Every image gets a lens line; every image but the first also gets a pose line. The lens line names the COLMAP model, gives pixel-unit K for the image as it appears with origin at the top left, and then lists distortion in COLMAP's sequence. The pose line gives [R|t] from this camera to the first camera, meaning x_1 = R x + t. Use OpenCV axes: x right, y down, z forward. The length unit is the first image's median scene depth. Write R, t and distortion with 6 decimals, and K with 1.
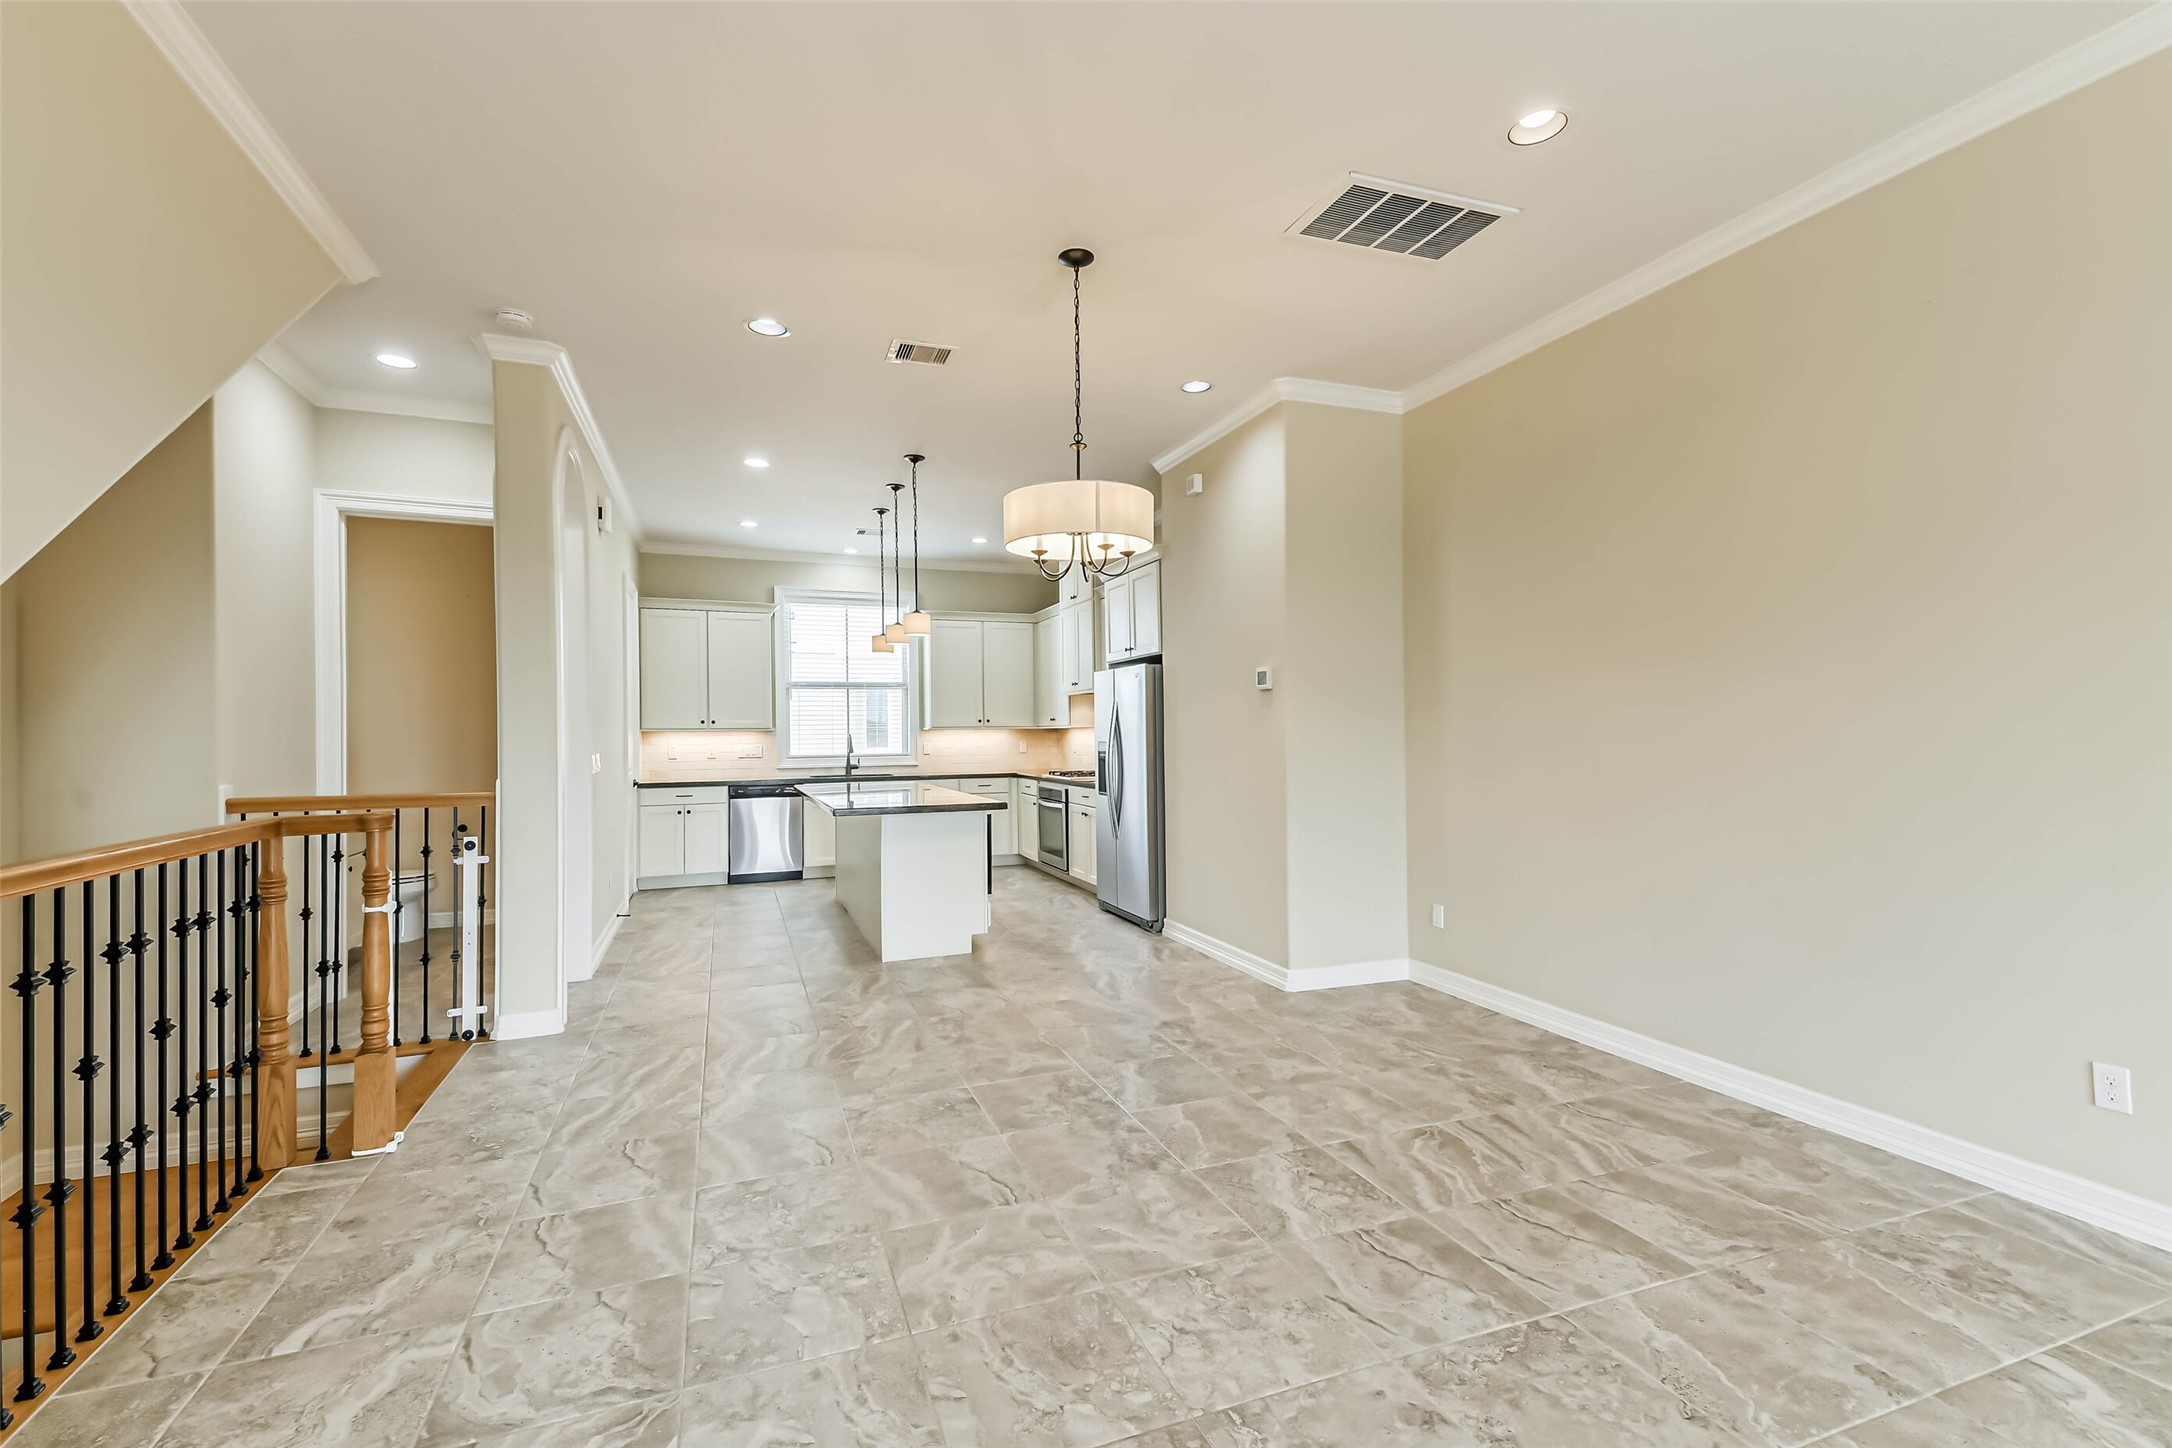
lens RADIAL K [[957.3, 0, 1122.0], [0, 957.3, 727.0], [0, 0, 1]] dist [0.056798, -0.010940]
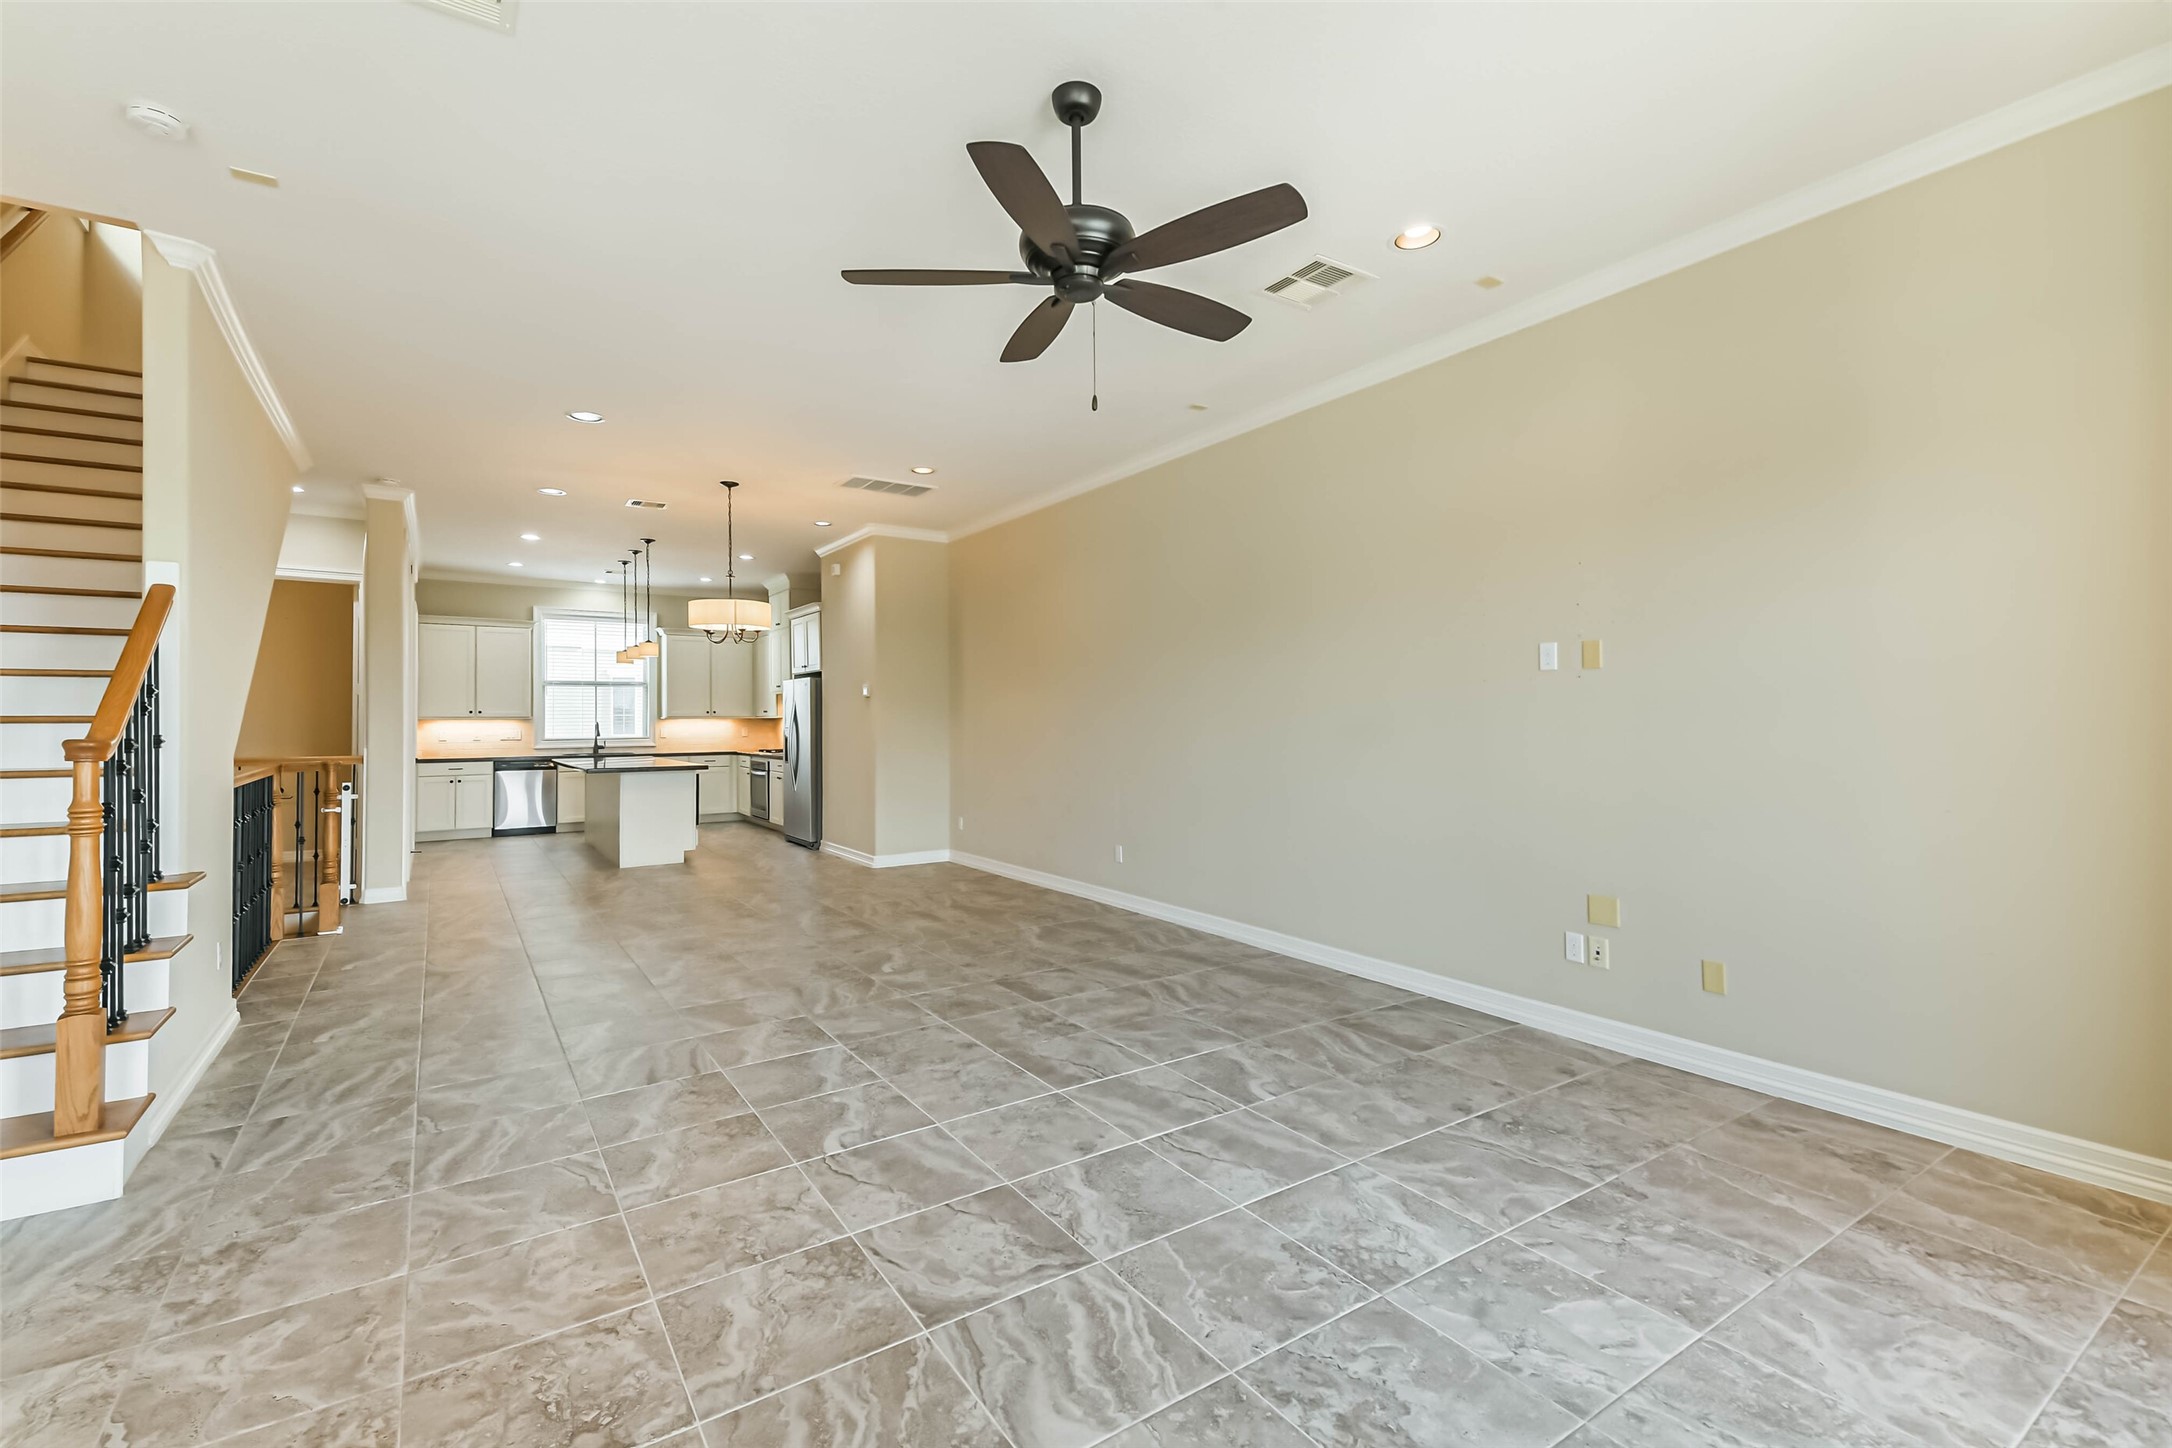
lens RADIAL K [[957.3, 0, 1113.3], [0, 957.3, 711.5], [0, 0, 1]] dist [0.056798, -0.010940]
pose [[0.977231, 0.005737, 0.212103, 0.233598], [-0.004736, 0.999975, -0.005228, -0.005999], [-0.212127, 0.004104, 0.977233, -0.846190]]
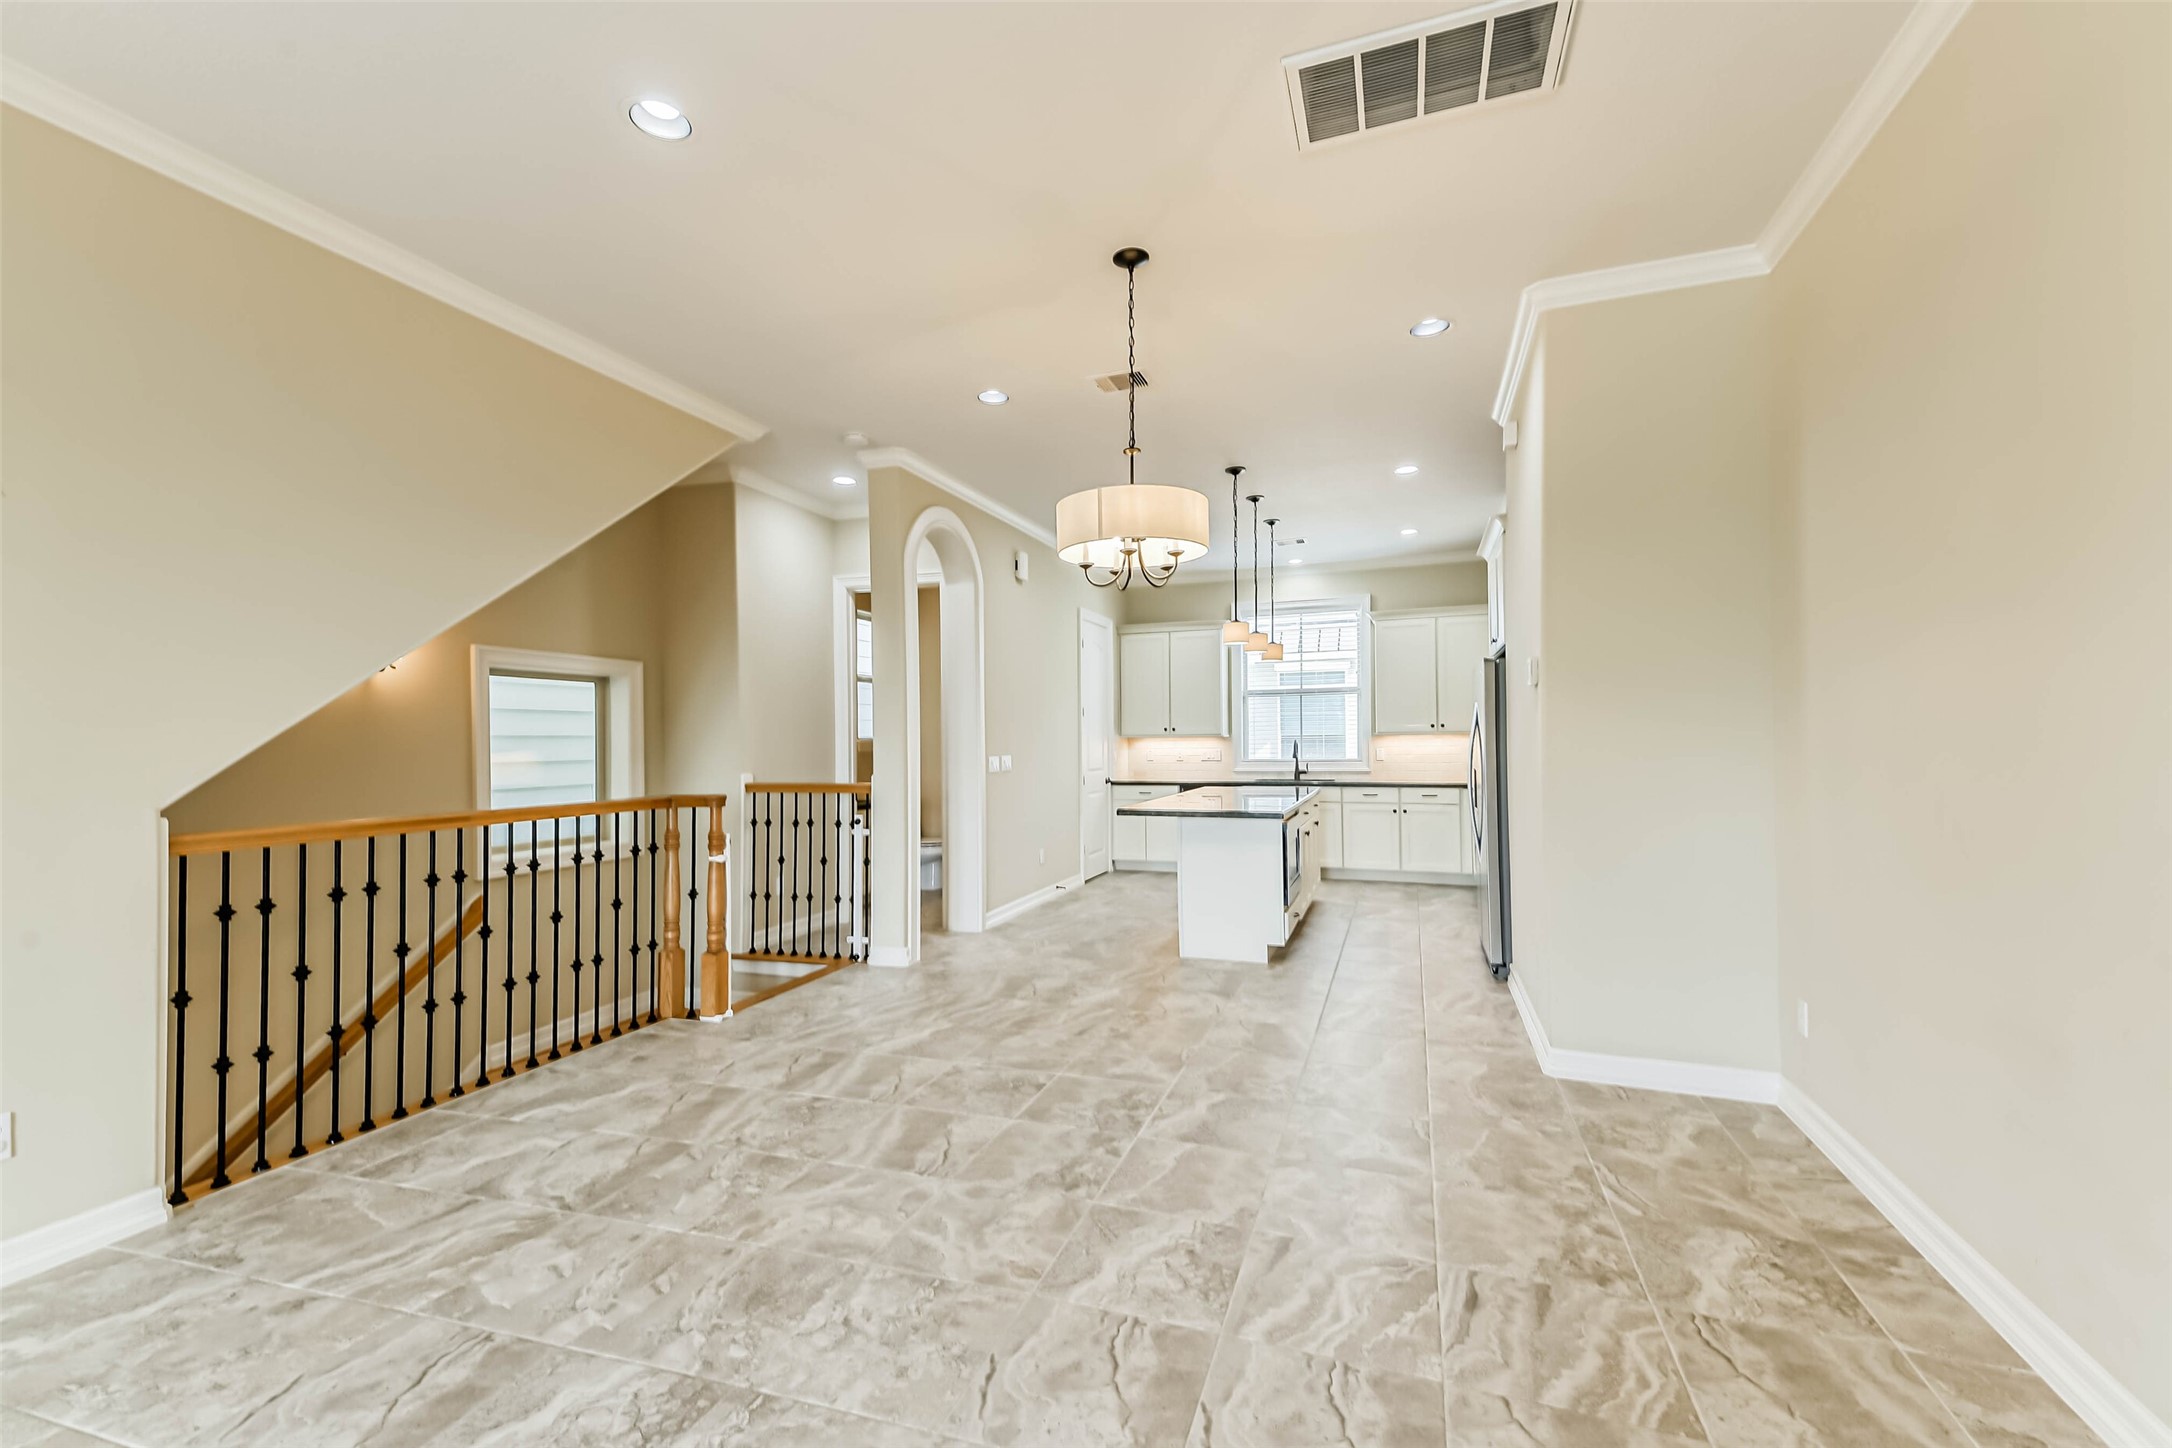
lens RADIAL K [[957.3, 0, 1096.4], [0, 957.3, 729.7], [0, 0, 1]] dist [0.056798, -0.010940]
pose [[0.754866, -0.006809, -0.655844, 0.440860], [0.005496, 0.999977, -0.004056, -0.000585], [0.655857, -0.000543, 0.754885, 0.183174]]
